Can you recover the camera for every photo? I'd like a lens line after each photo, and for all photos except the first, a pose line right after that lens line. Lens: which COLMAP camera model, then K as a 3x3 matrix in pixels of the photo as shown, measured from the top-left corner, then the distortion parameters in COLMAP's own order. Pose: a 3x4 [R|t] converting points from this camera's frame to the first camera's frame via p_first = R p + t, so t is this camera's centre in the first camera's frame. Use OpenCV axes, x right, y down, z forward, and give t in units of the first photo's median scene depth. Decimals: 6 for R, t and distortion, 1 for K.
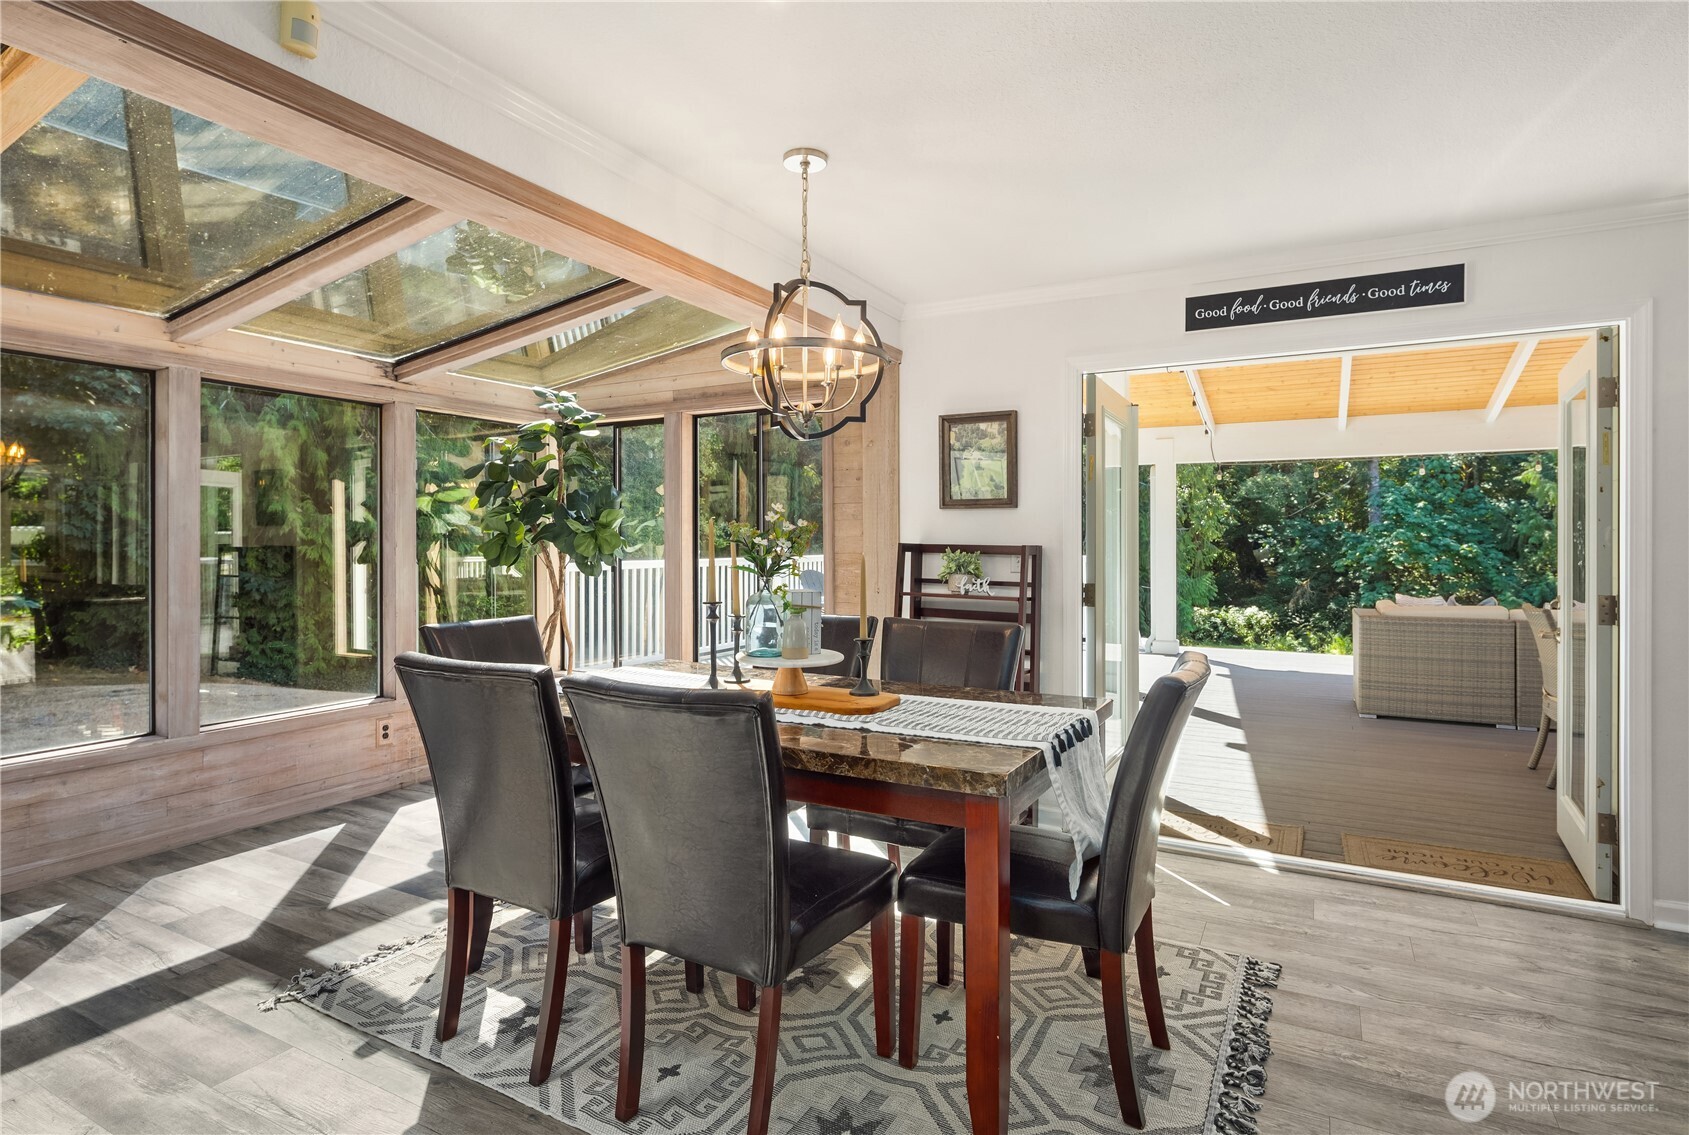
lens RADIAL K [[884.2, 0, 813.3], [0, 884.2, 541.1], [0, 0, 1]] dist [0.003520, 0.001100]
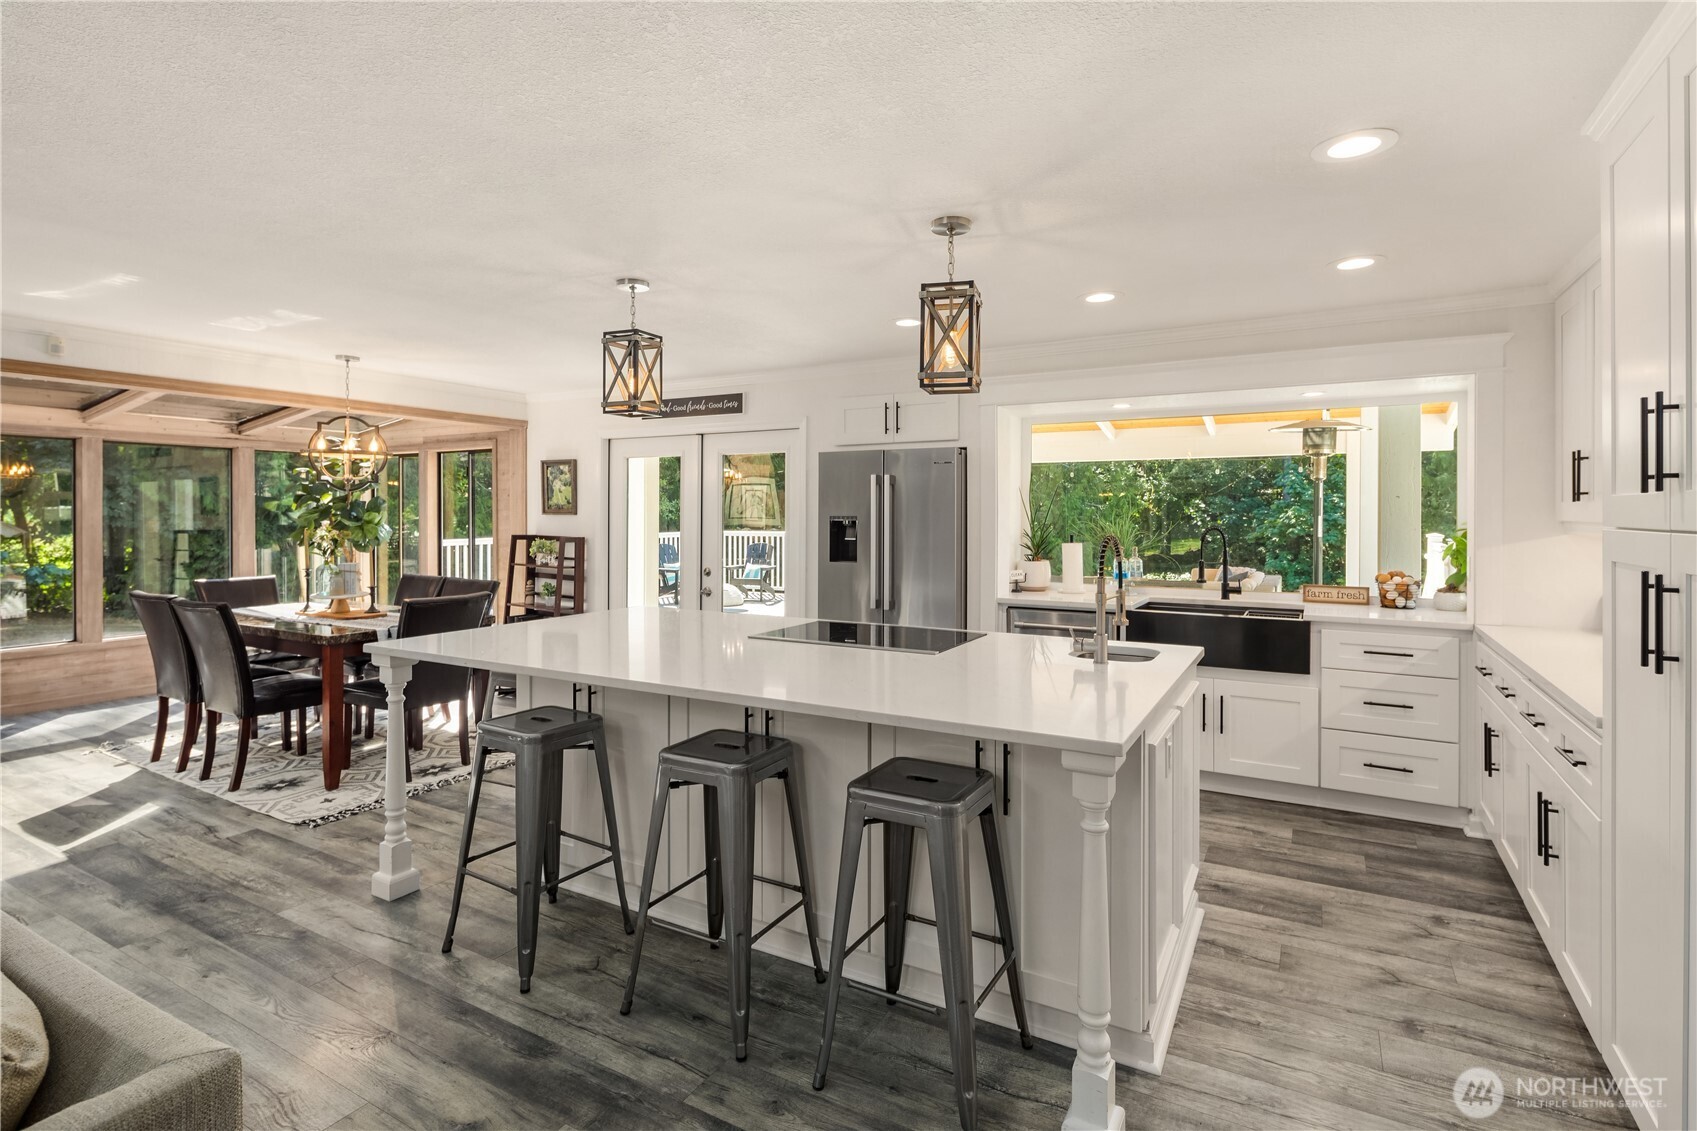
lens RADIAL K [[821.2, 0, 850.7], [0, 821.2, 514.3], [0, 0, 1]] dist [-0.000736, -0.000551]
pose [[0.999983, 0.002454, 0.005255, 0.793992], [-0.002463, 0.999995, 0.001766, -0.044001], [-0.005251, -0.001779, 0.999985, -0.649512]]
